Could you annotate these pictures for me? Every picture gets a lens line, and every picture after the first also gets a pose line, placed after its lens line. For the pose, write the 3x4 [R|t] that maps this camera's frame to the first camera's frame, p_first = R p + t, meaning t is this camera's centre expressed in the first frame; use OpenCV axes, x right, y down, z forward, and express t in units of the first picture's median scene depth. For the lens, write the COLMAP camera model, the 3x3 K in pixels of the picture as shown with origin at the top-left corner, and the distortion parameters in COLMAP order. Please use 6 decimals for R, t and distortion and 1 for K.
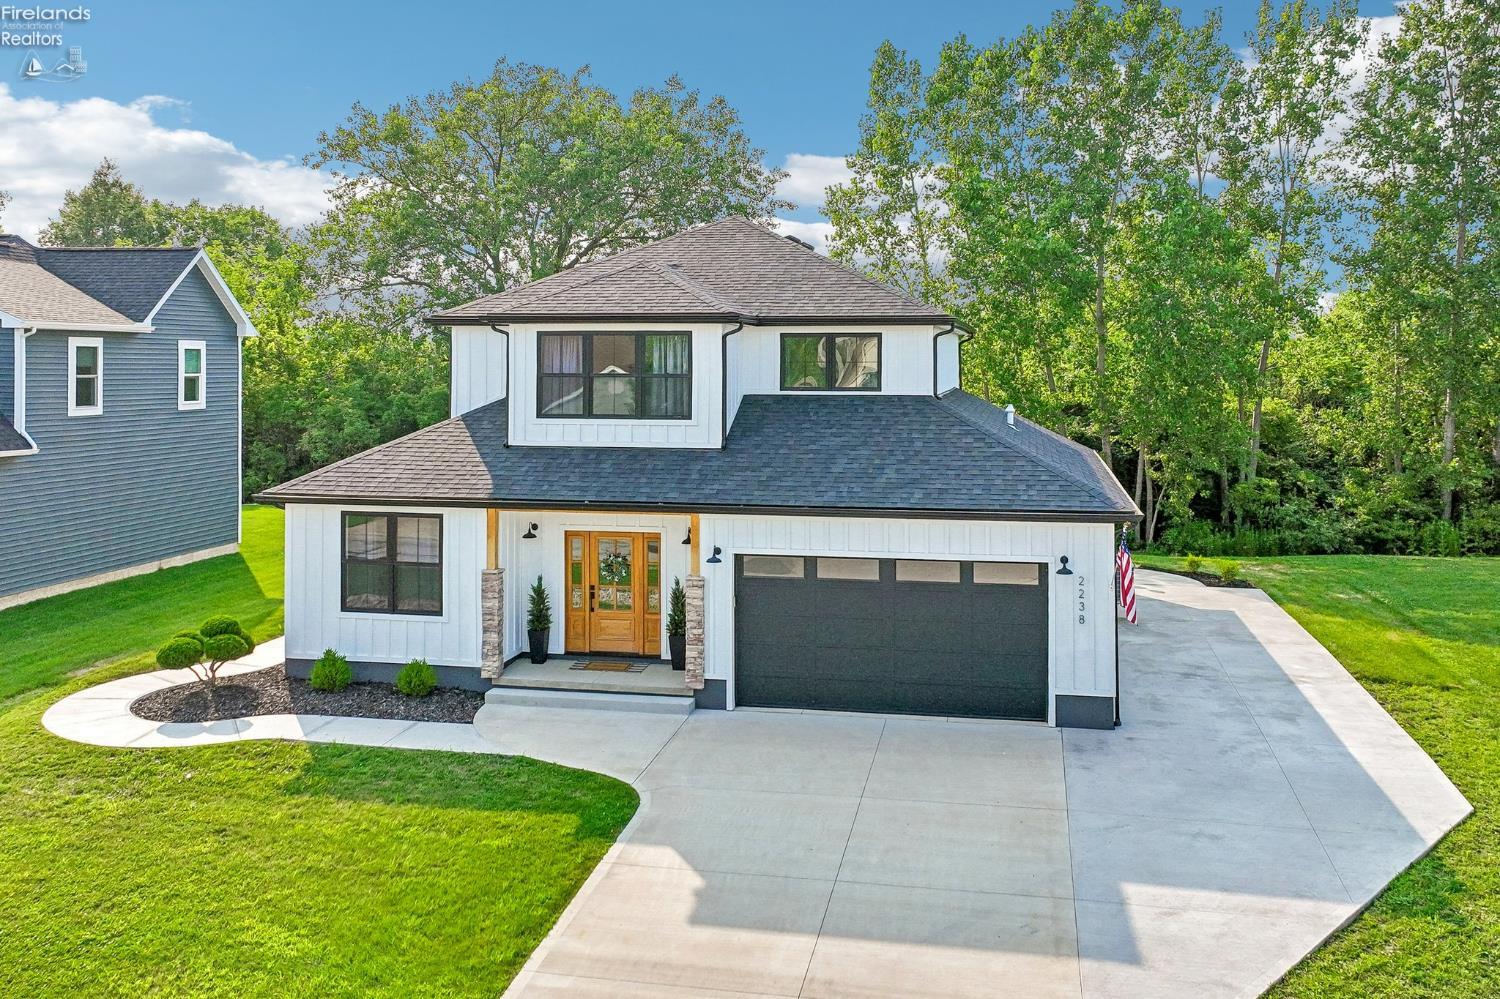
lens RADIAL K [[1376.9, 0, 755.0], [0, 1376.9, 257.1], [0, 0, 1]] dist [-0.000963, 0.004755]
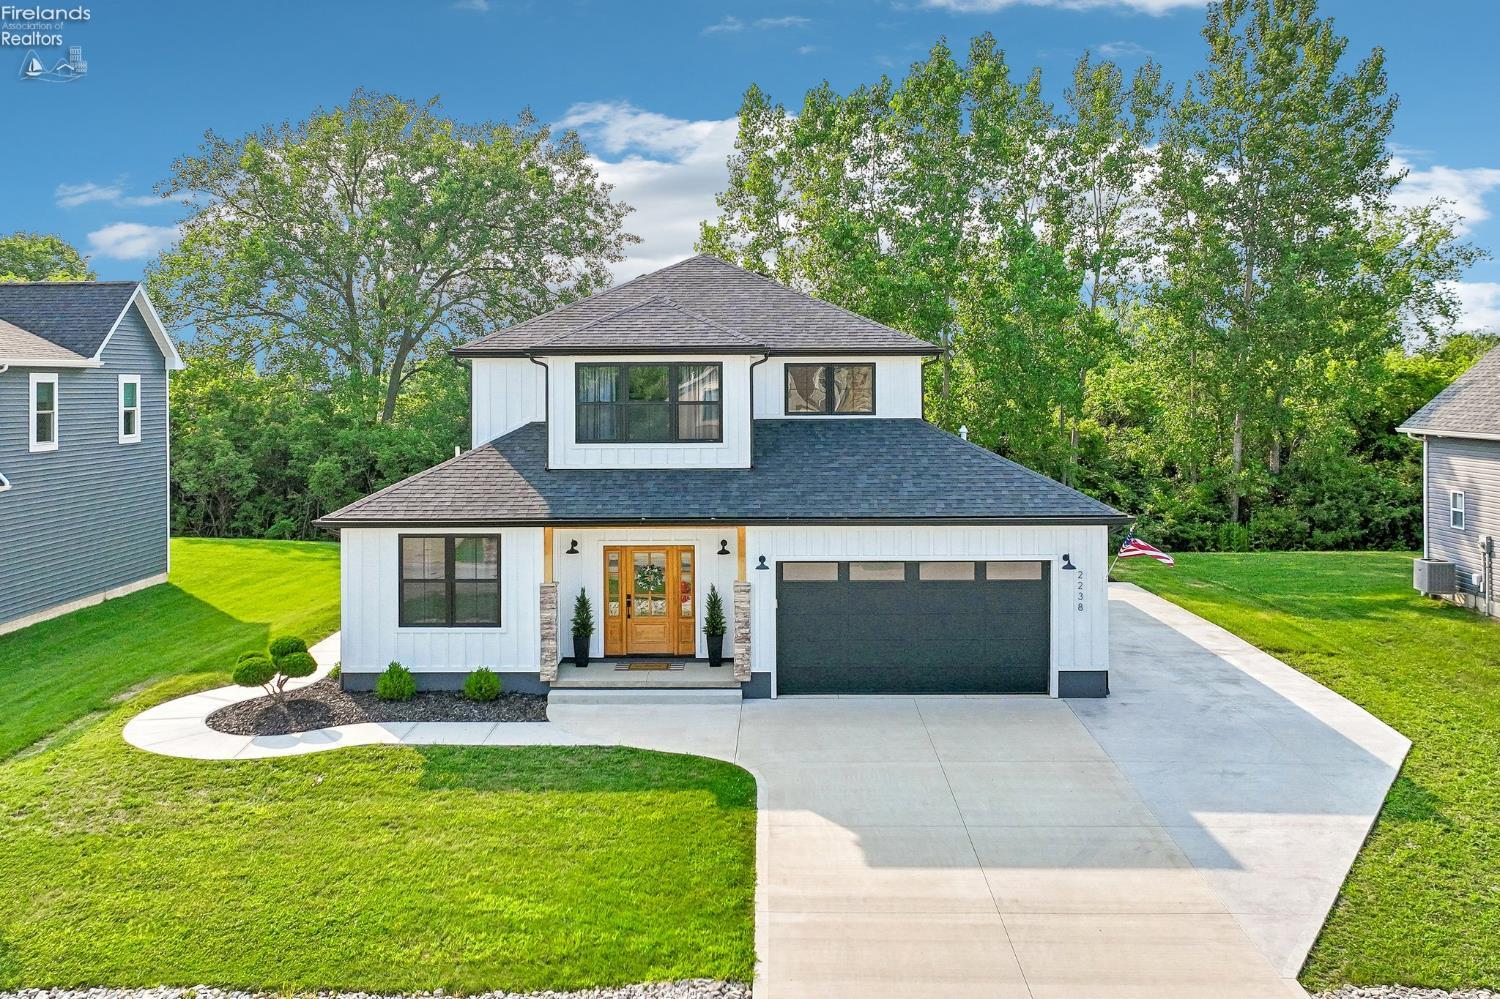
lens RADIAL K [[1329.4, 0, 747.7], [0, 1329.4, 378.7], [0, 0, 1]] dist [0.004095, -0.002667]
pose [[0.983433, -0.005423, 0.181190, -0.231220], [-0.006835, 0.997732, 0.066958, -0.004176], [-0.181142, -0.067088, 0.981166, -0.043550]]
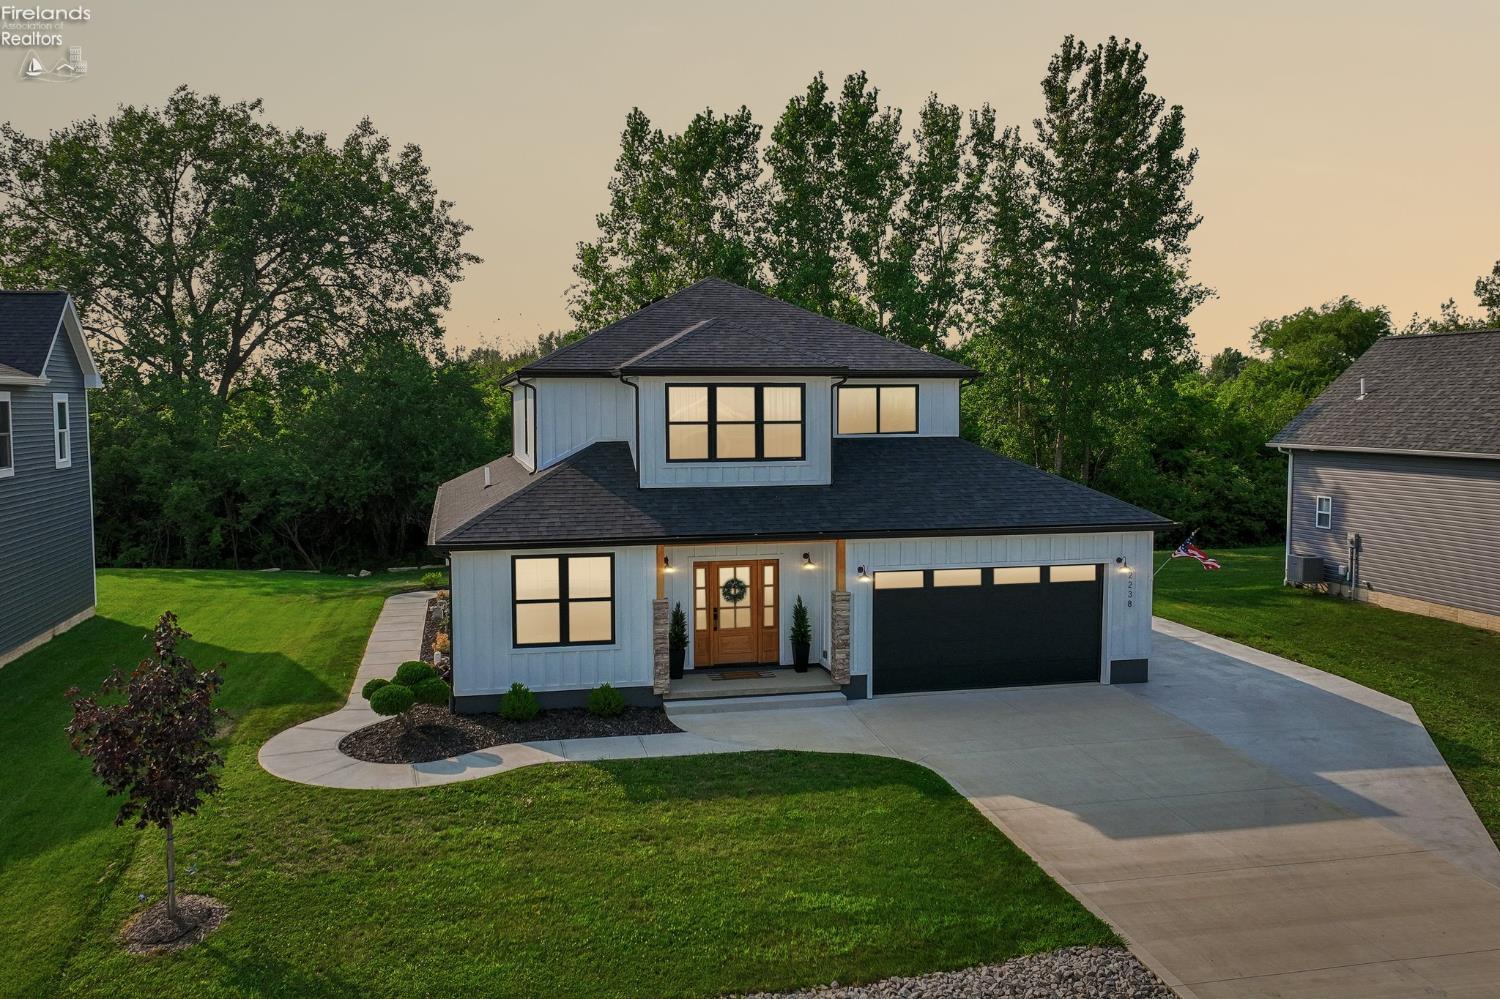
lens RADIAL K [[1269.4, 0, 750.0], [0, 1269.4, 499.5], [0, 0, 1]] dist [0.000555, 0.004767]
pose [[0.911426, -0.035401, 0.409939, -0.554232], [-0.024788, 0.989758, 0.140584, 0.002846], [-0.410717, -0.138293, 0.901214, 0.065047]]
